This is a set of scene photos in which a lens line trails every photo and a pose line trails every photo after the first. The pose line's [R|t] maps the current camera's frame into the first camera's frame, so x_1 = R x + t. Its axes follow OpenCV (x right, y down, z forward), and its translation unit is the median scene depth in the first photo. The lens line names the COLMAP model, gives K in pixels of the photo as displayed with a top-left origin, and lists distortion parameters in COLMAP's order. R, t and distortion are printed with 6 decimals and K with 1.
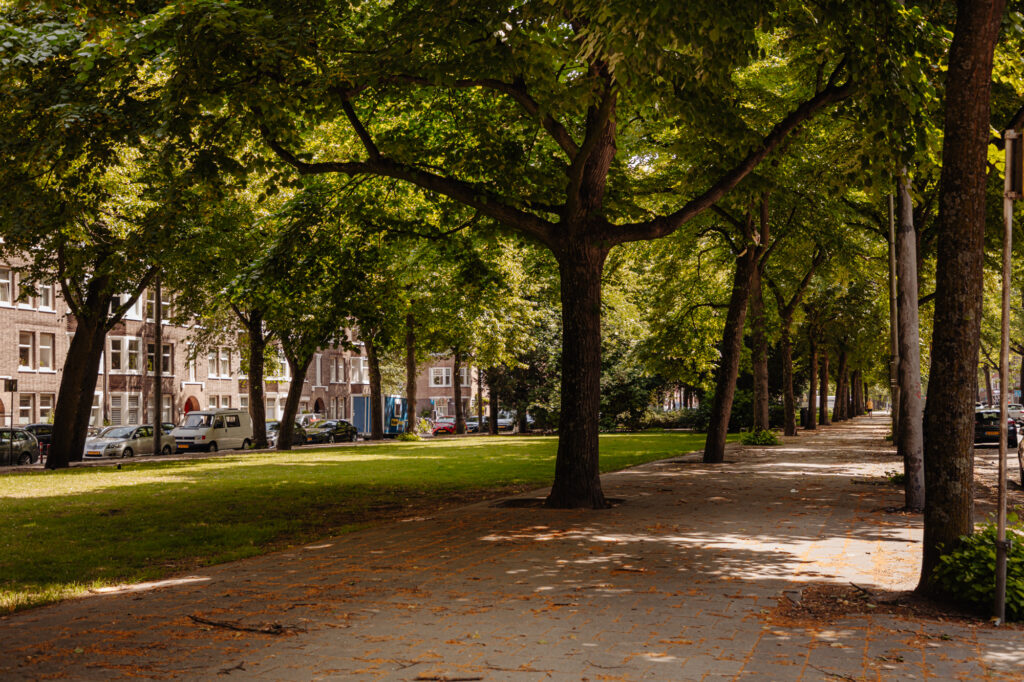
lens RADIAL K [[1333.3, 0, 512.1], [0, 1333.3, 341.9], [0, 0, 1]] dist [-0.002280, 0.000000]
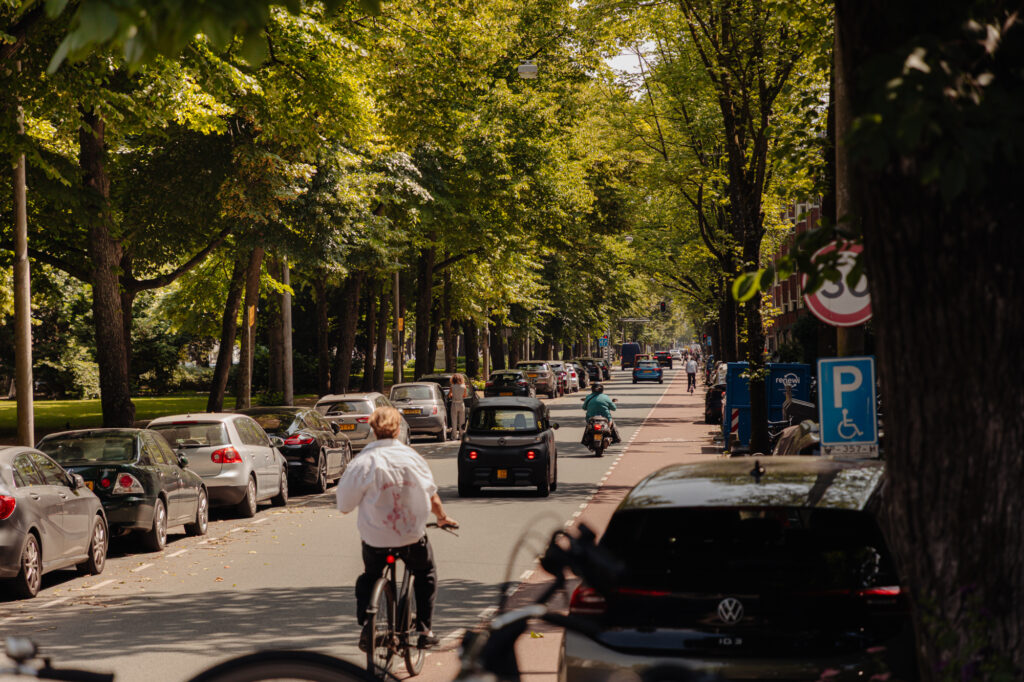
lens RADIAL K [[2749.6, 0, 511.9], [0, 2749.6, 341.2], [0, 0, 1]] dist [-0.132834, 0.000000]
pose [[0.977665, 0.005307, 0.210104, -0.057833], [-0.015095, 0.998872, 0.045012, -0.050093], [-0.209628, -0.047178, 0.976642, -0.769764]]
